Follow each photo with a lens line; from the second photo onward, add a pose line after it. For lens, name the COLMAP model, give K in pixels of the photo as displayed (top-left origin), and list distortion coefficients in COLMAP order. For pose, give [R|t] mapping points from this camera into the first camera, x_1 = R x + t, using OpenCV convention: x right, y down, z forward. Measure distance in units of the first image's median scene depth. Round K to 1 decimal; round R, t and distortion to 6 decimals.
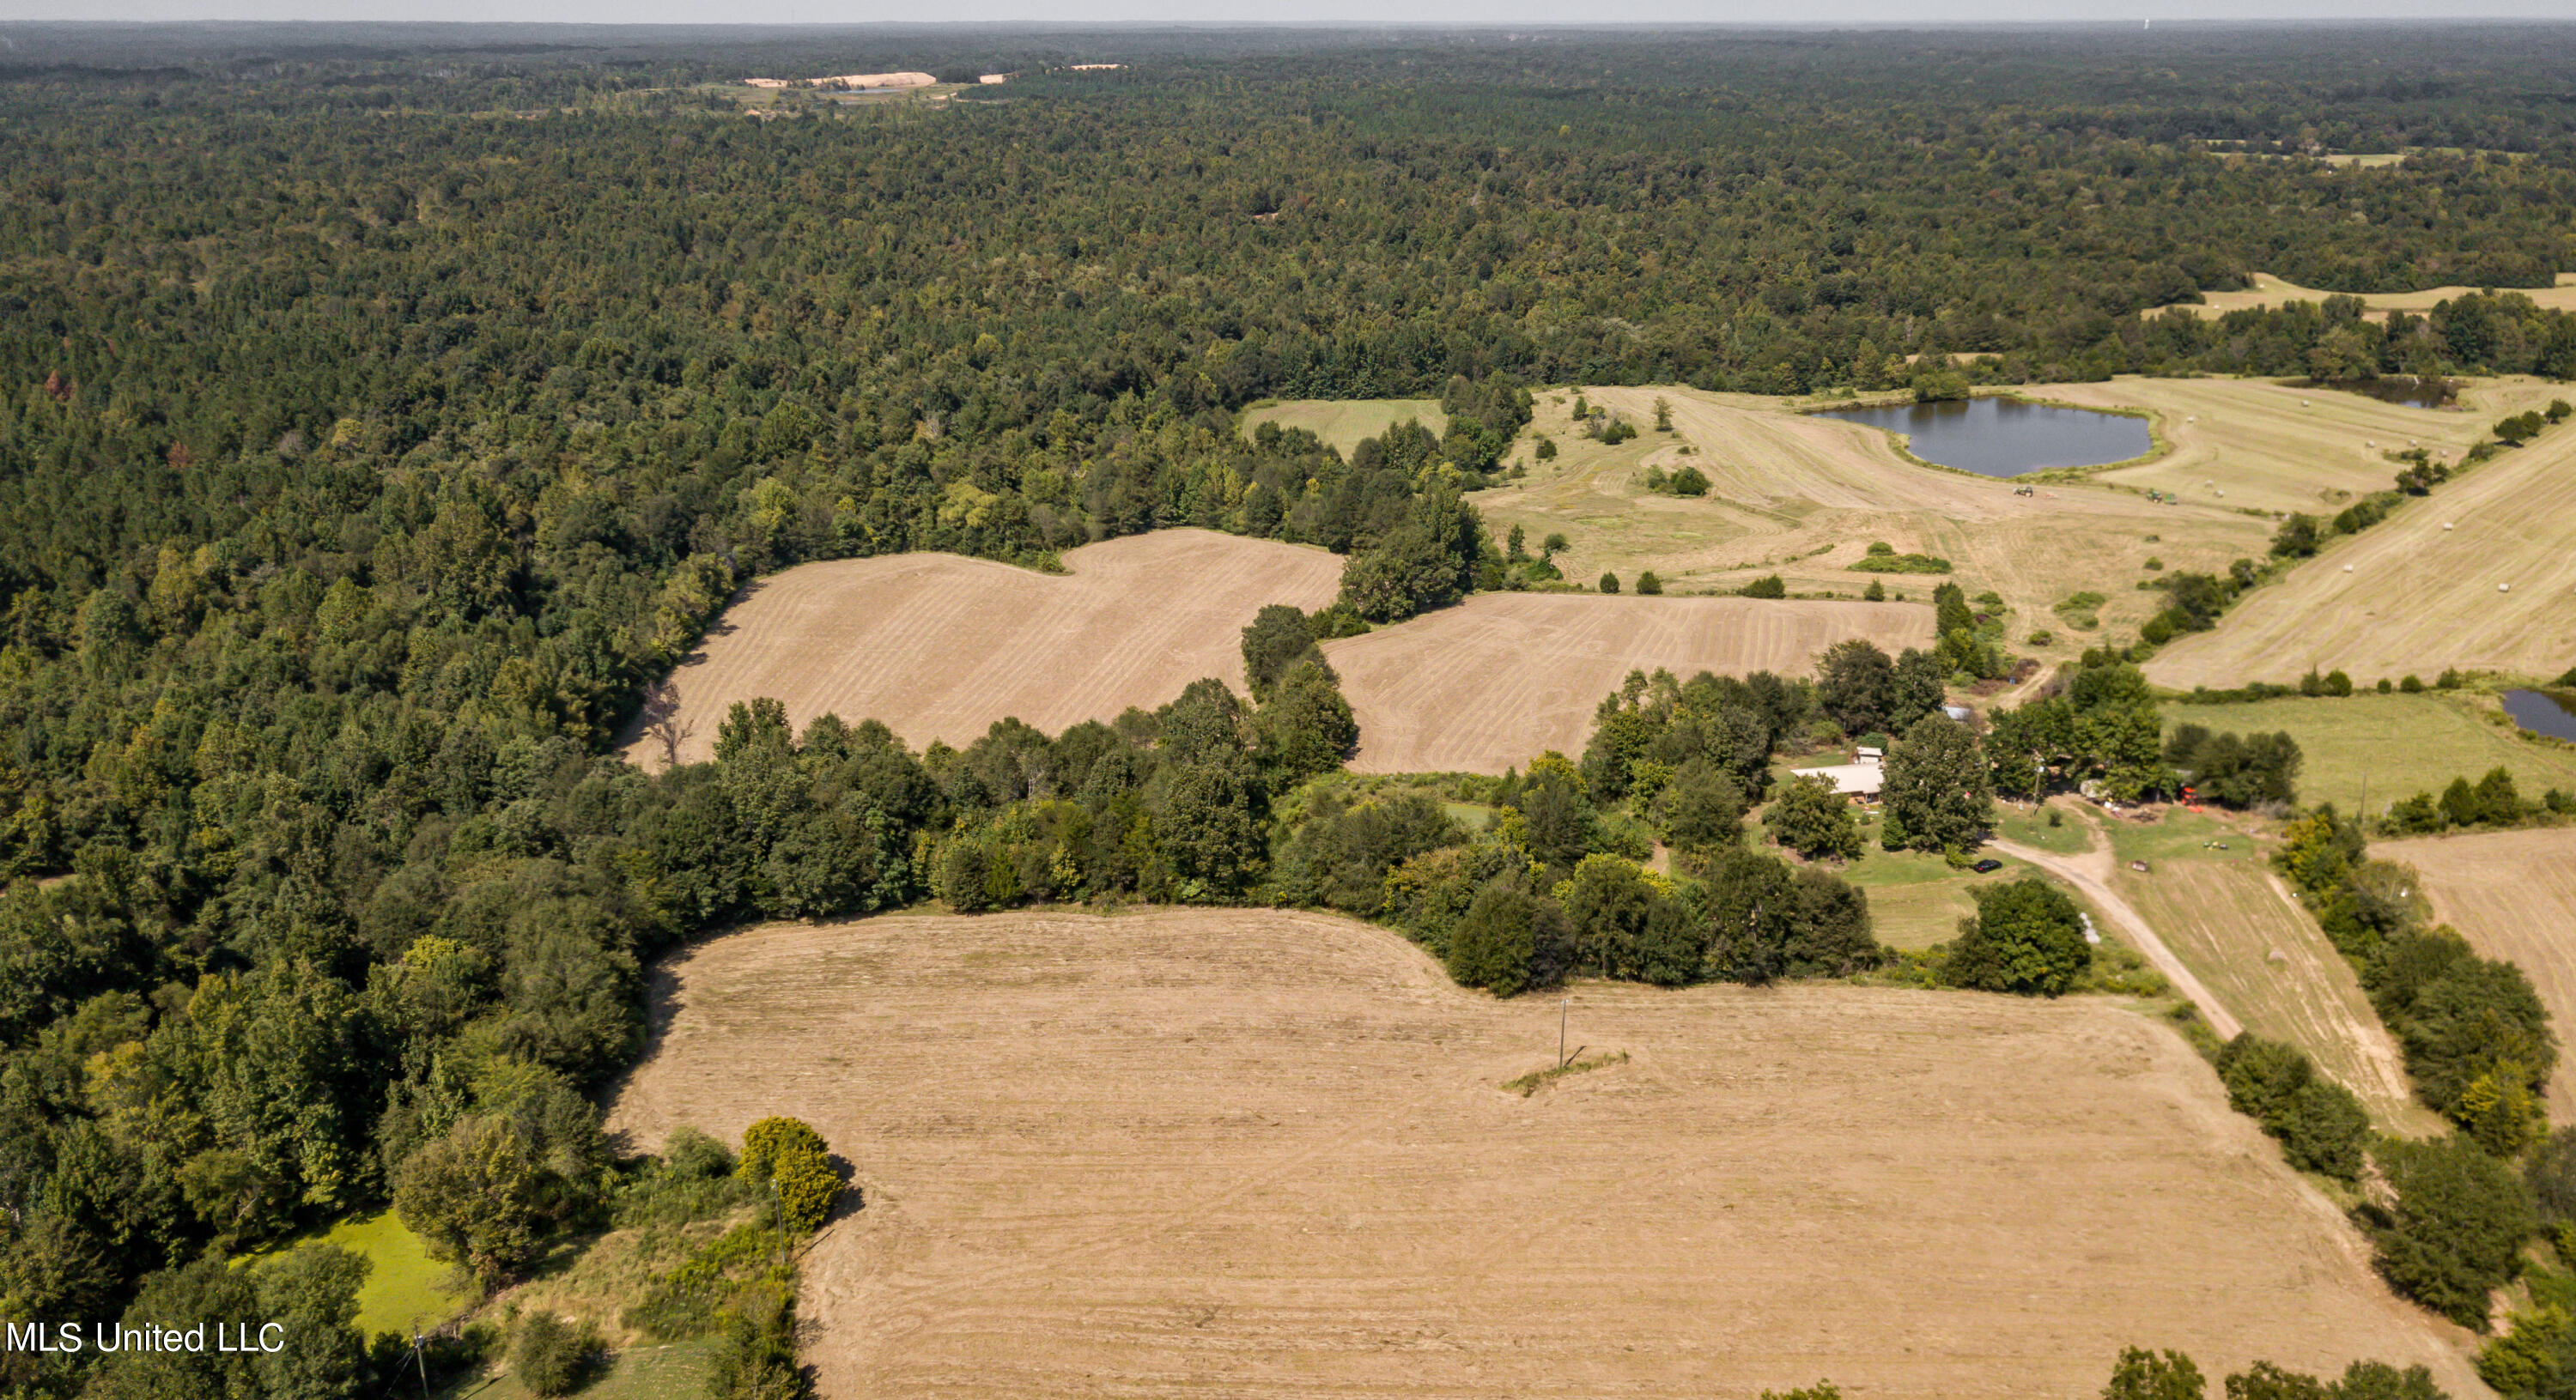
lens RADIAL K [[1969.0, 0, 1274.8], [0, 1969.0, 685.5], [0, 0, 1]] dist [0.012796, 0.027940]
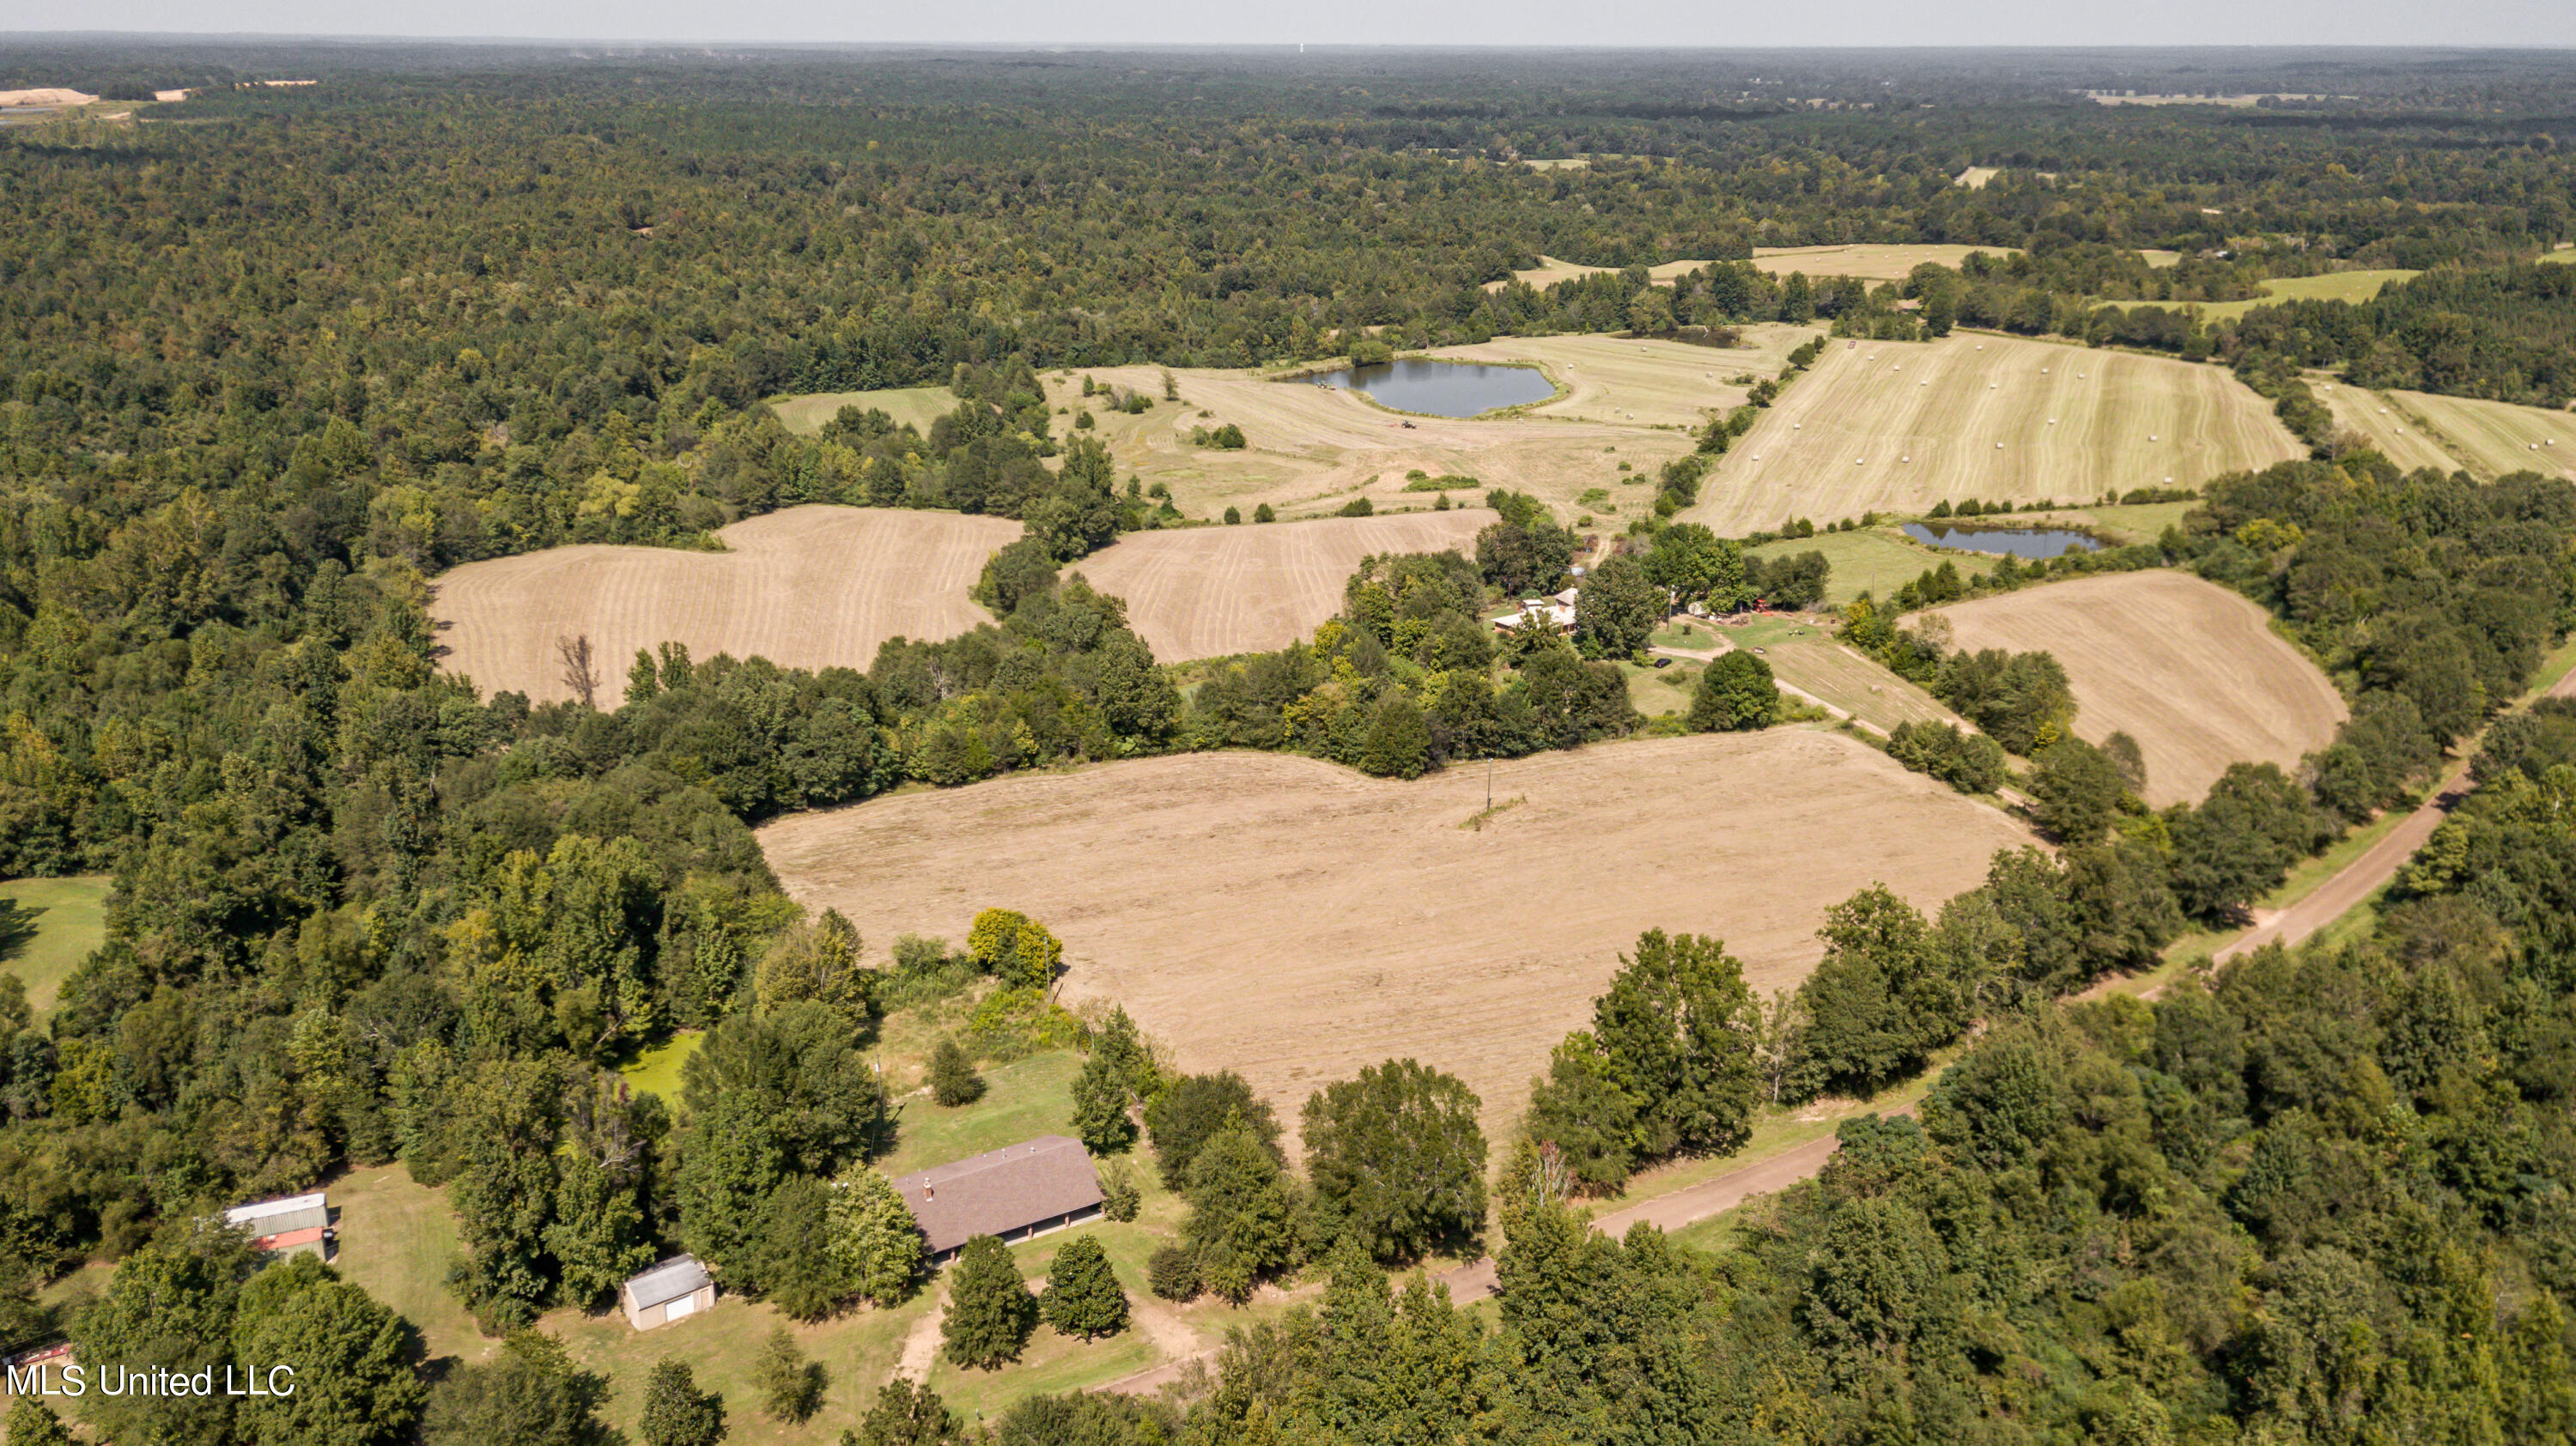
lens RADIAL K [[1994.9, 0, 1268.9], [0, 1994.9, 726.5], [0, 0, 1]] dist [0.019128, 0.004240]
pose [[0.925020, -0.118749, 0.360883, -0.216145], [0.116721, 0.992784, 0.027495, 0.037106], [-0.361544, 0.016690, 0.932206, -0.095686]]
